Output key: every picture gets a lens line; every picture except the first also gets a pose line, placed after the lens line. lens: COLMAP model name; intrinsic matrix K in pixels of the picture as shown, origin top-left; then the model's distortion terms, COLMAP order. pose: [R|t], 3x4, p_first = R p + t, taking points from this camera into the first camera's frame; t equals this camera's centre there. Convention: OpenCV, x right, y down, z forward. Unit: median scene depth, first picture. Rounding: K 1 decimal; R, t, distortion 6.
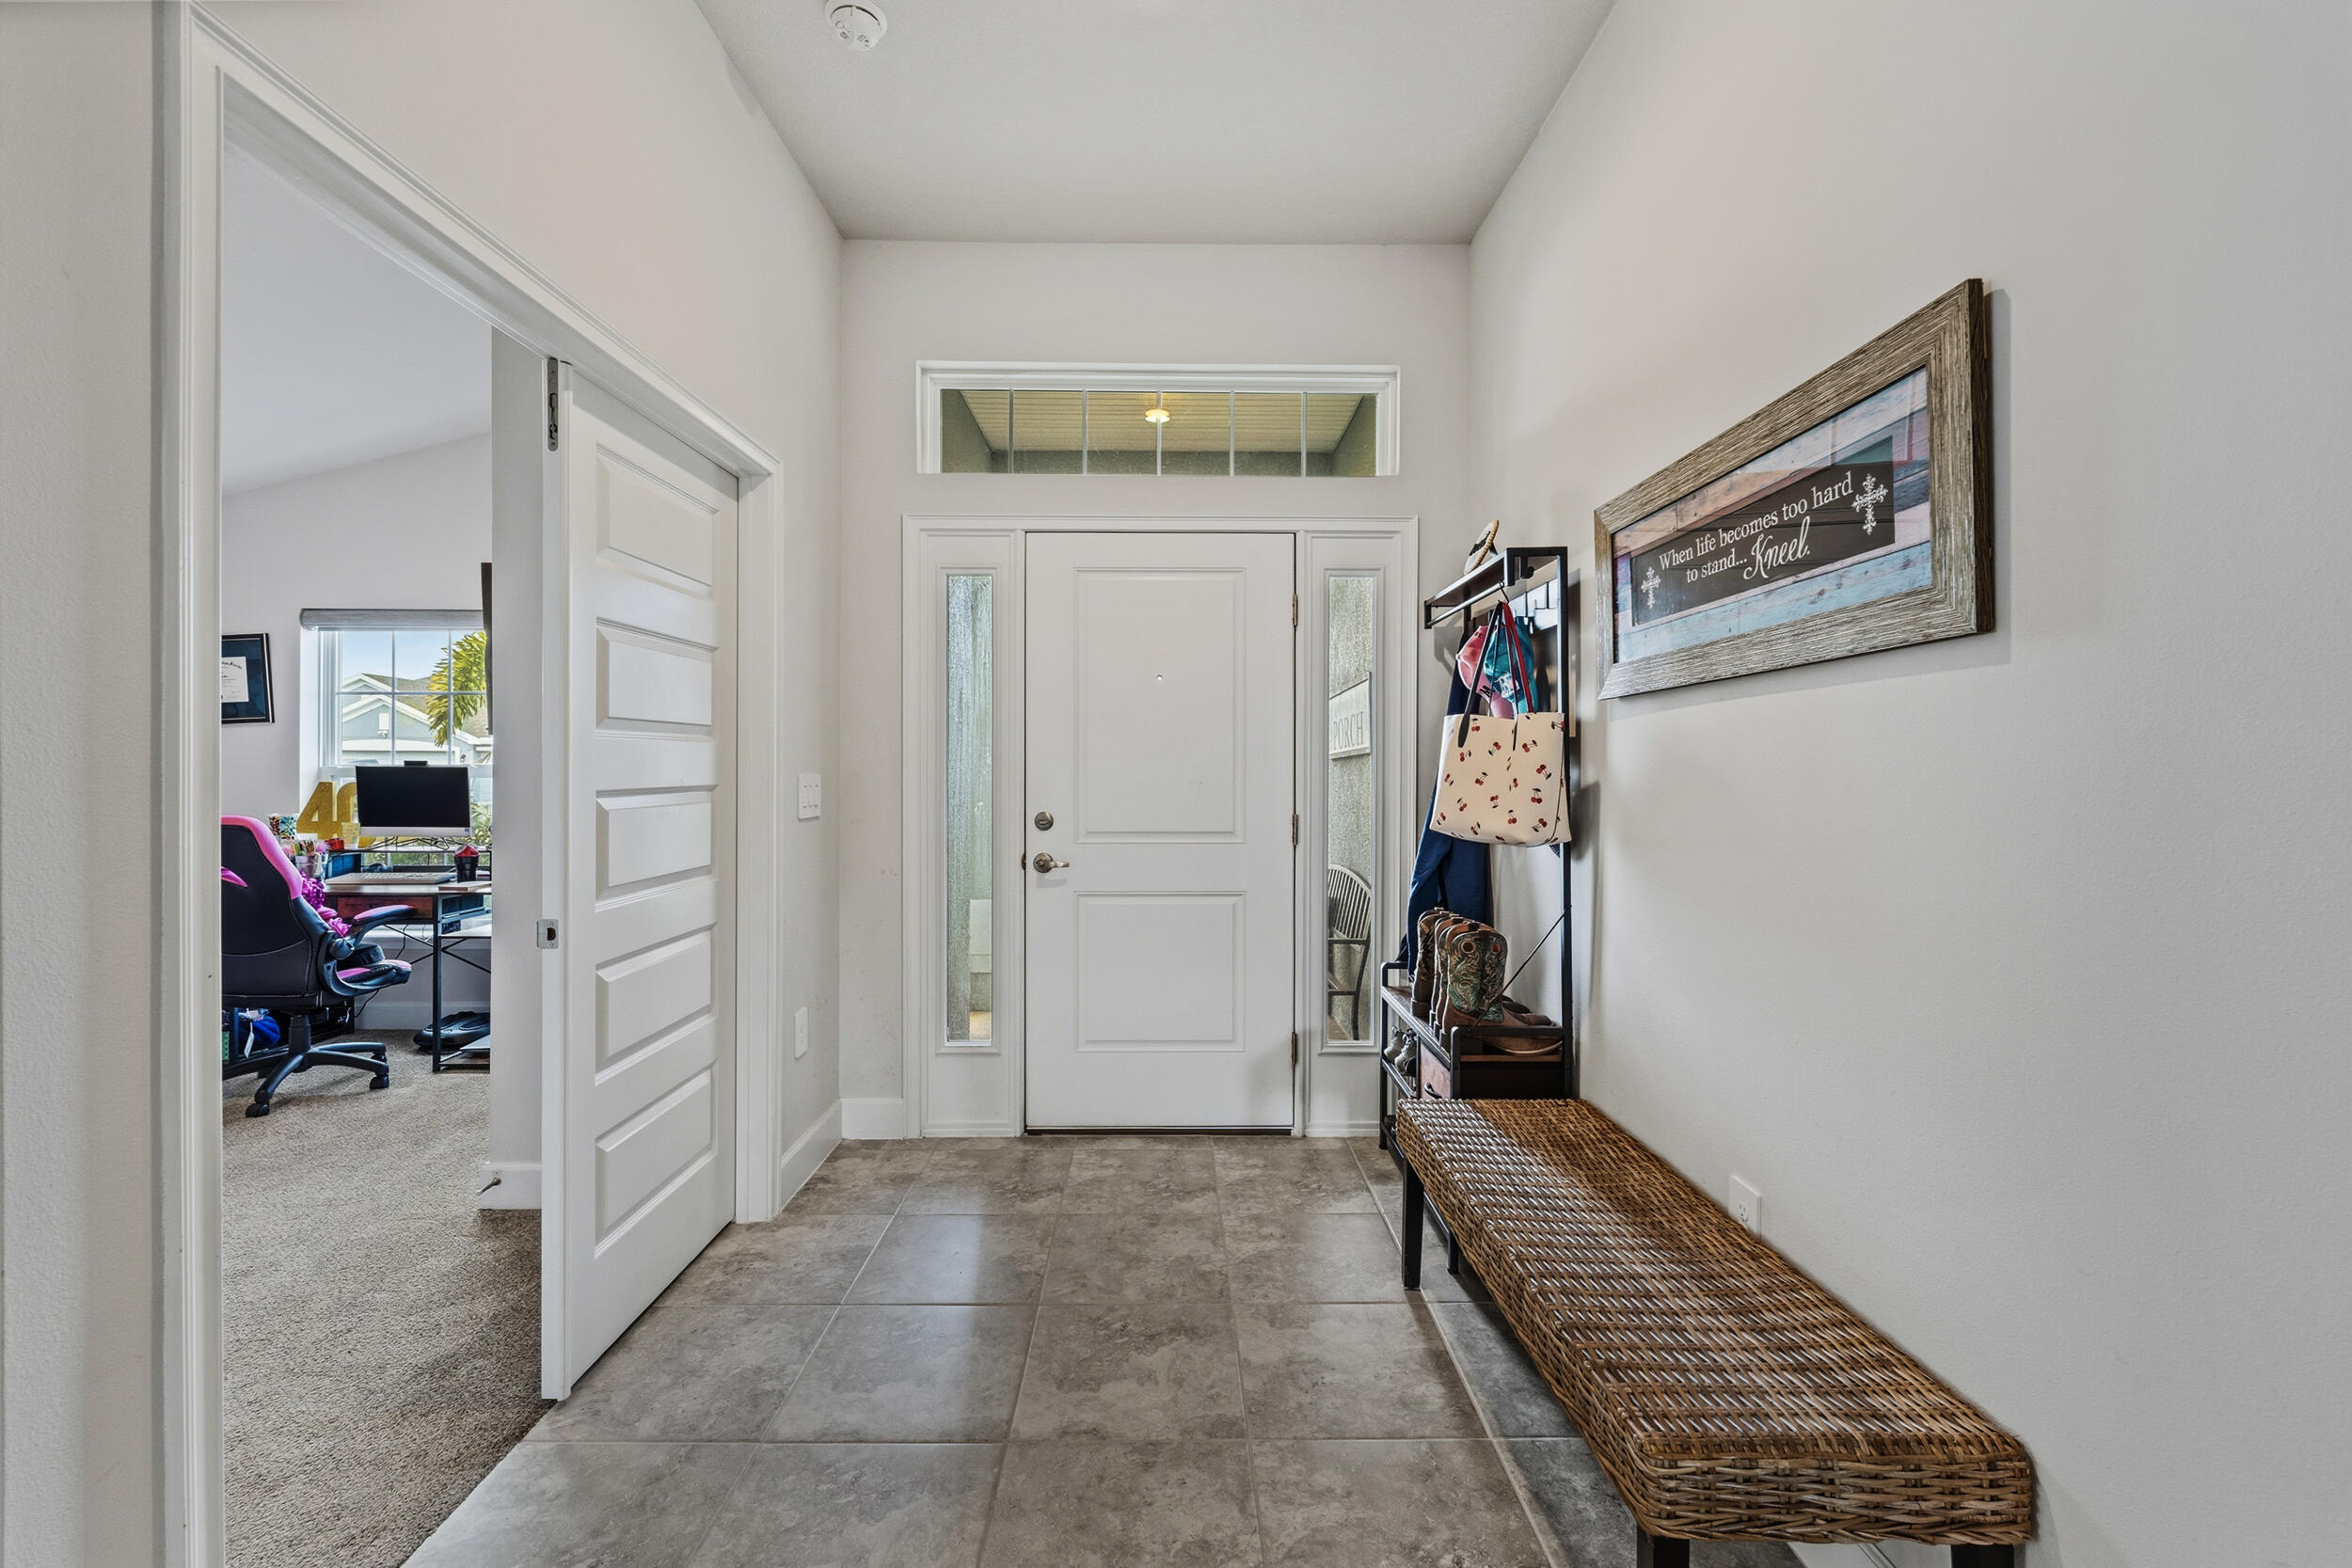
lens RADIAL K [[971.7, 0, 1176.4], [0, 971.7, 761.3], [0, 0, 1]] dist [0.000071, -0.000072]
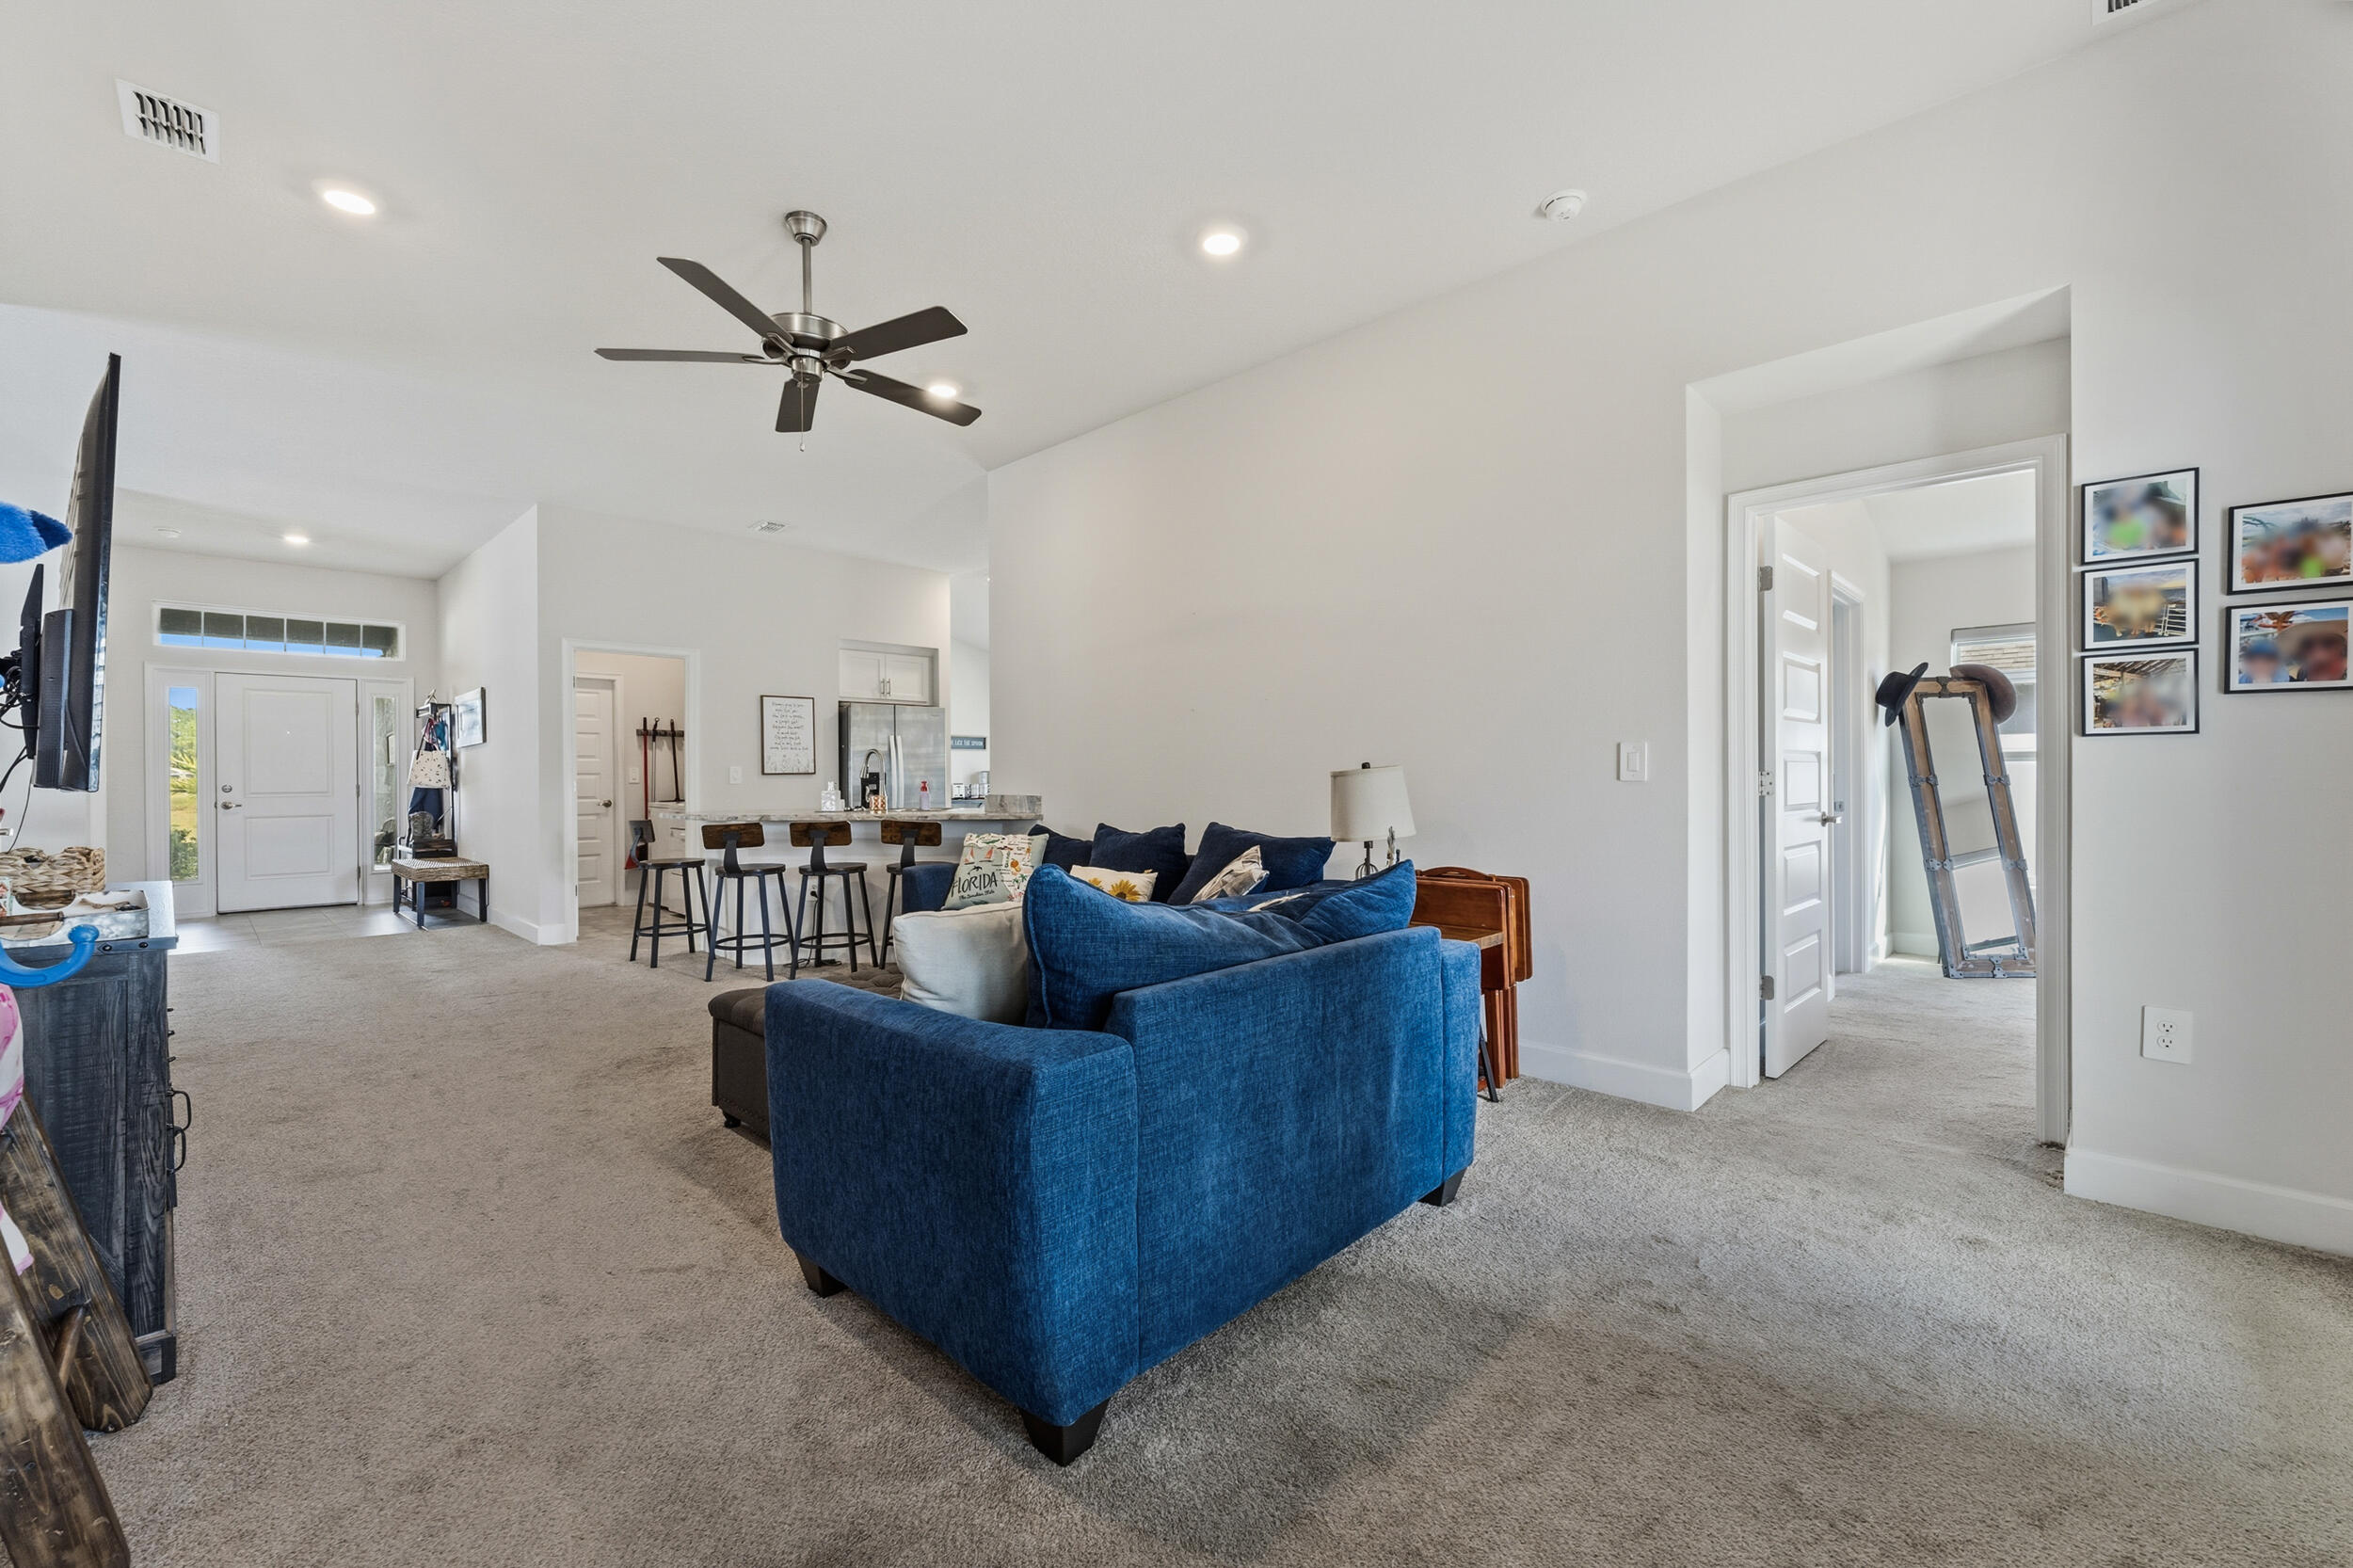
lens RADIAL K [[957.5, 0, 1177.6], [0, 957.5, 750.4], [0, 0, 1]] dist [0.000276, 0.000008]
pose [[0.697576, -0.011340, 0.716421, -0.189451], [0.011306, 0.999924, 0.004819, -0.021632], [-0.716422, 0.004738, 0.697651, -2.448416]]
